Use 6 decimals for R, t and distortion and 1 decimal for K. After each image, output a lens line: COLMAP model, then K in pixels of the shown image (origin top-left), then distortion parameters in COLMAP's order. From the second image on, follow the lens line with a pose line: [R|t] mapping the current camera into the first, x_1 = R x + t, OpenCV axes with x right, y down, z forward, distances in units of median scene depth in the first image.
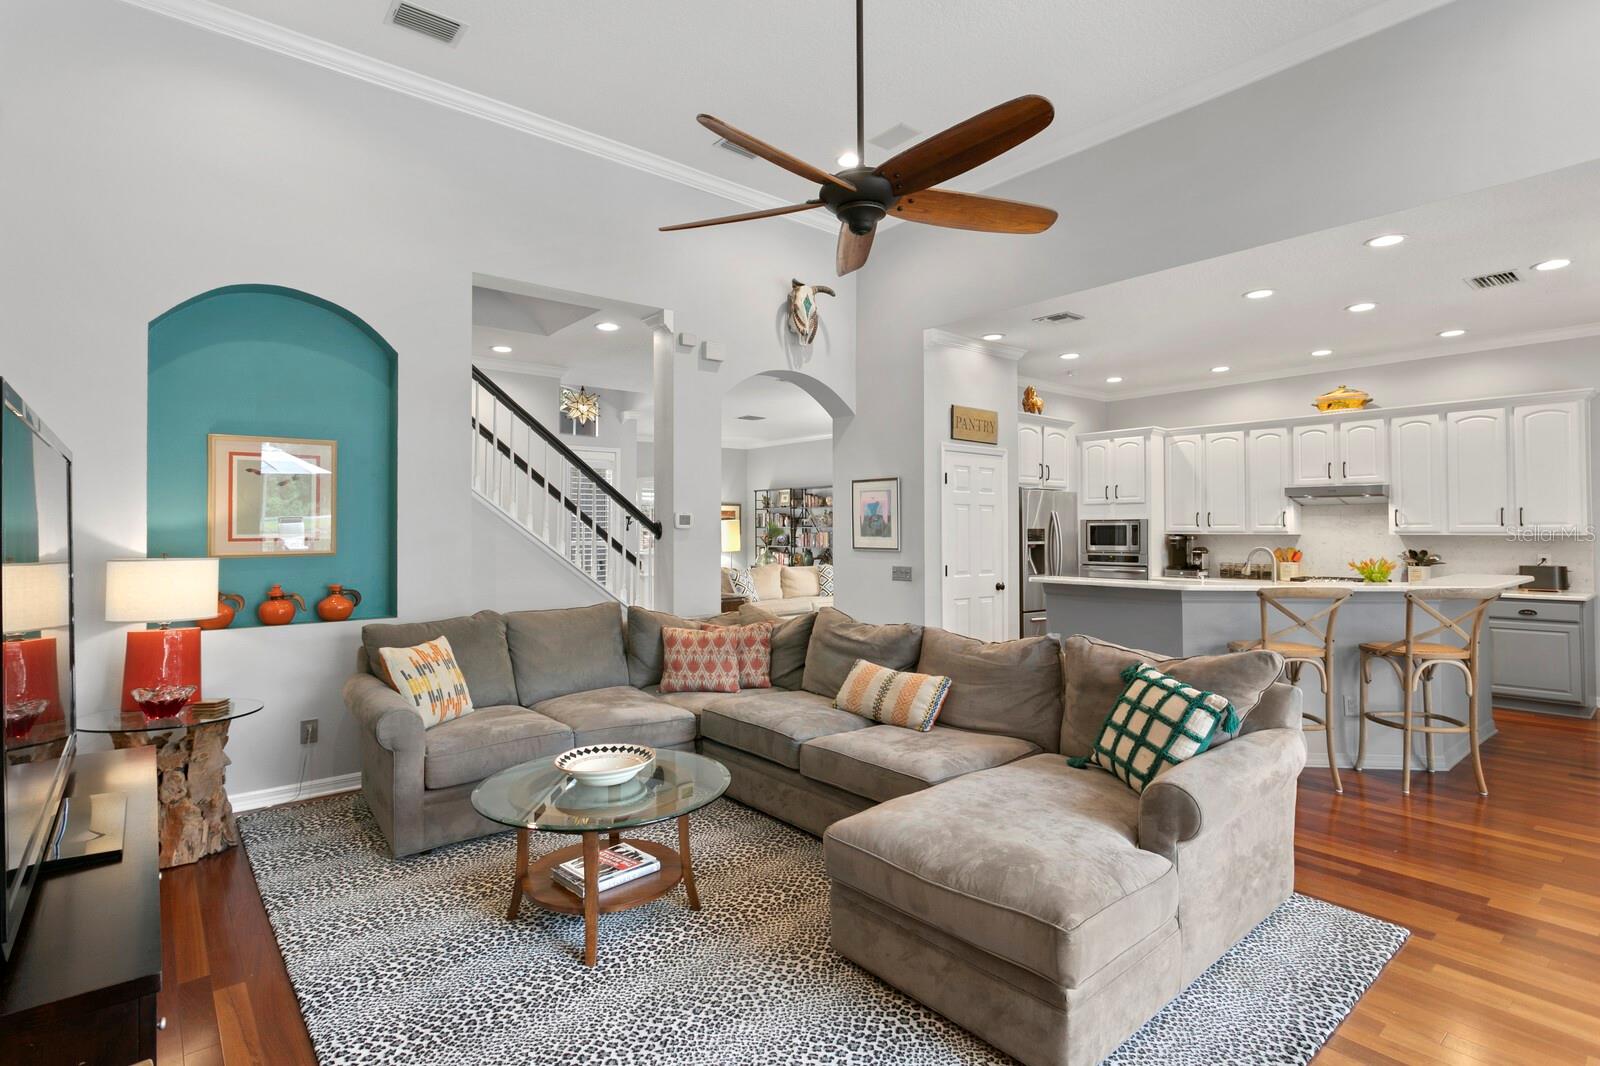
lens RADIAL K [[781.0, 0, 800.0], [0, 781.0, 533.0], [0, 0, 1]] dist [-0.001801, -0.000379]
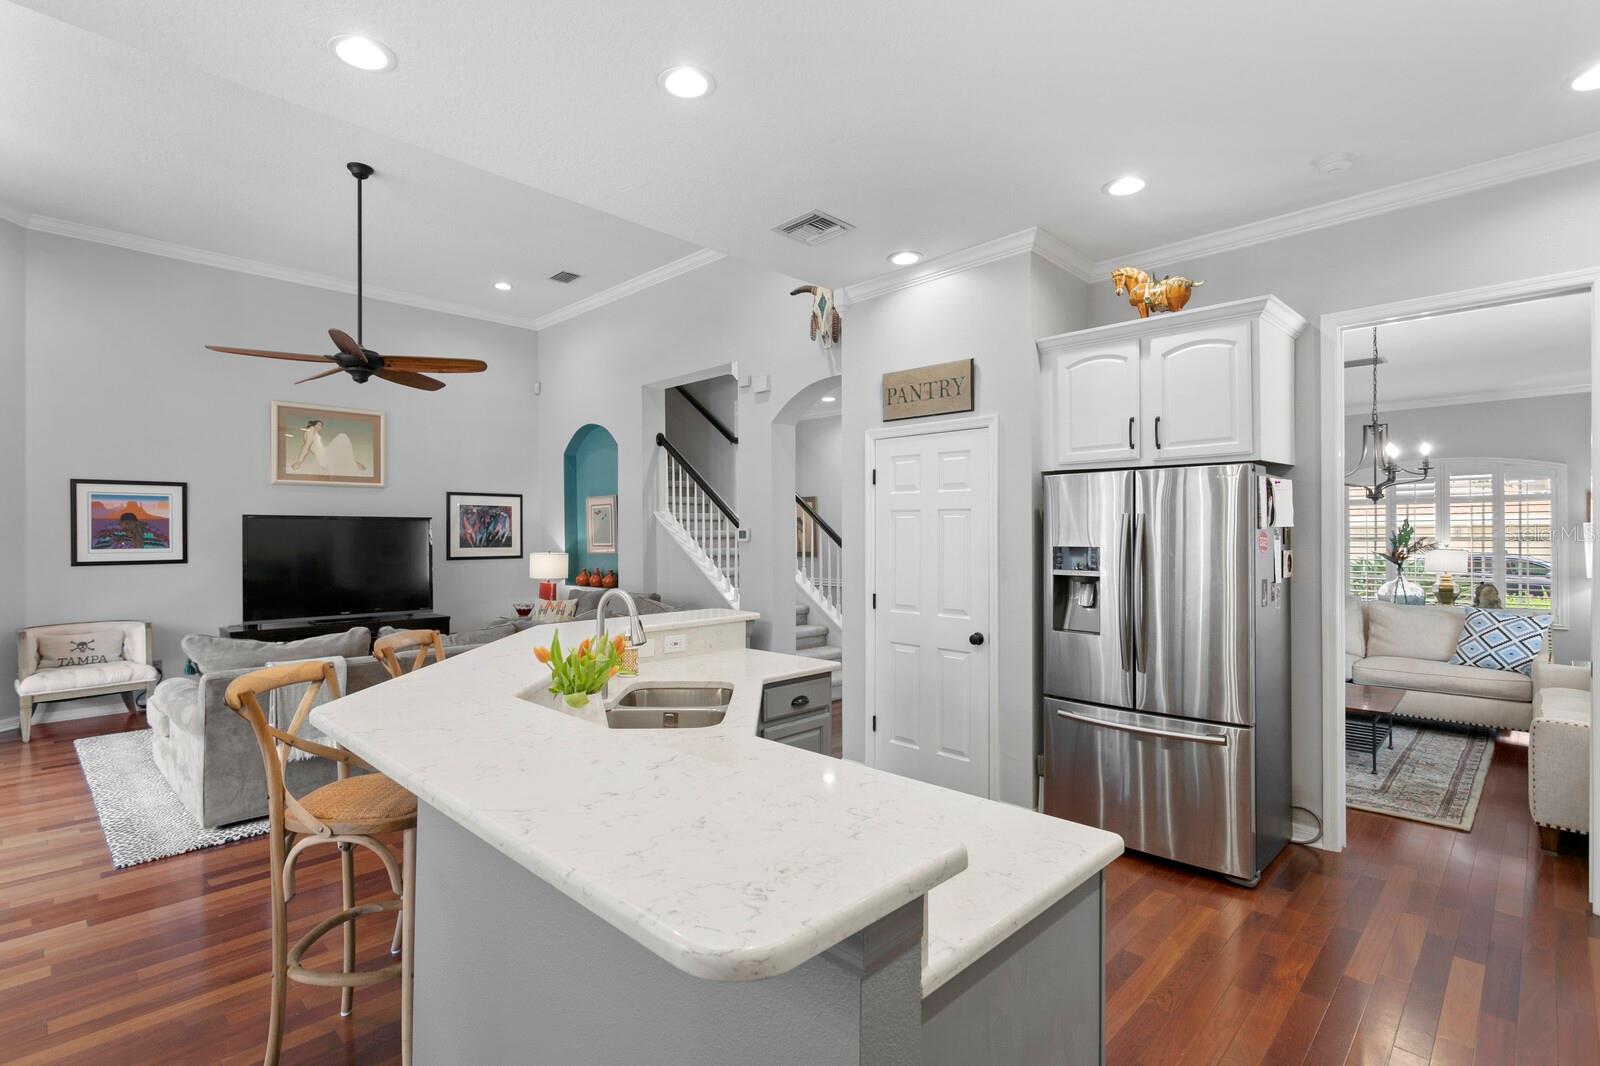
lens RADIAL K [[766.8, 0, 772.5], [0, 766.8, 537.6], [0, 0, 1]] dist [-0.003645, -0.000311]
pose [[0.078373, 0.005575, -0.996909, 0.974820], [-0.000627, 0.999984, 0.005543, -0.017241], [0.996924, 0.000191, 0.078375, 0.909397]]
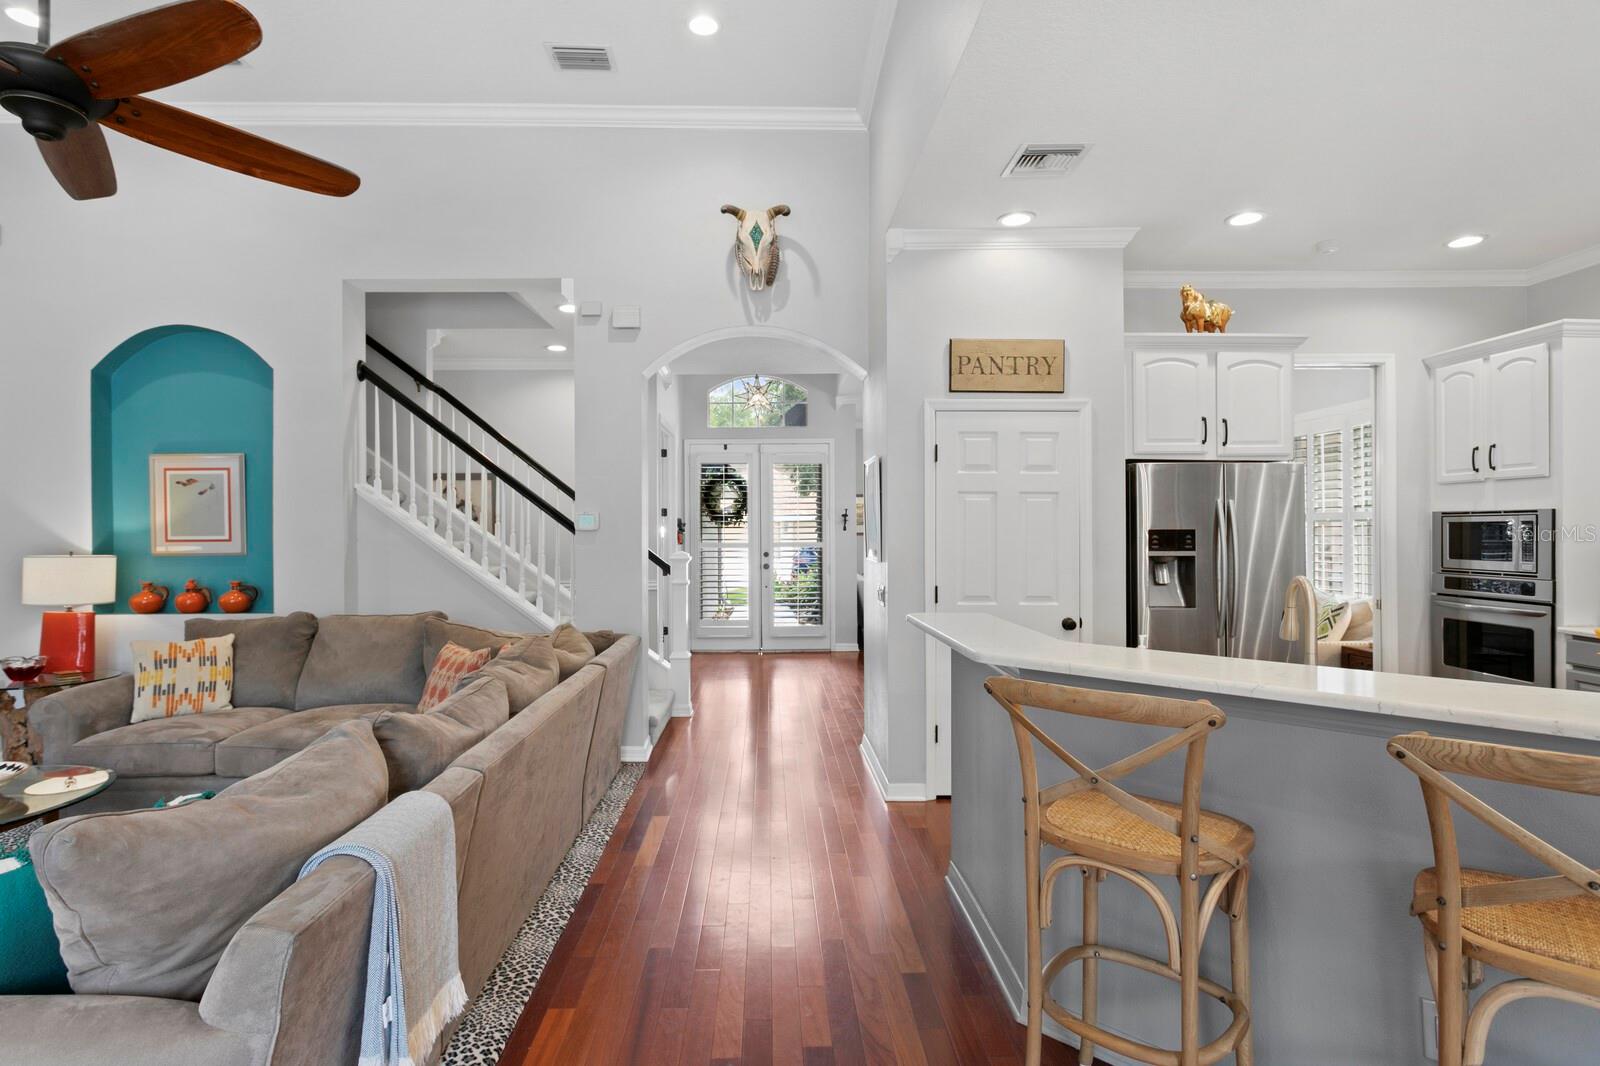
lens RADIAL K [[813.3, 0, 800.0], [0, 813.3, 533.0], [0, 0, 1]] dist [0.000426, -0.000486]
pose [[0.780326, 0.003181, -0.625365, 0.563287], [-0.000663, 0.999991, 0.004260, -0.006154], [0.625373, -0.002909, 0.780321, 0.425736]]
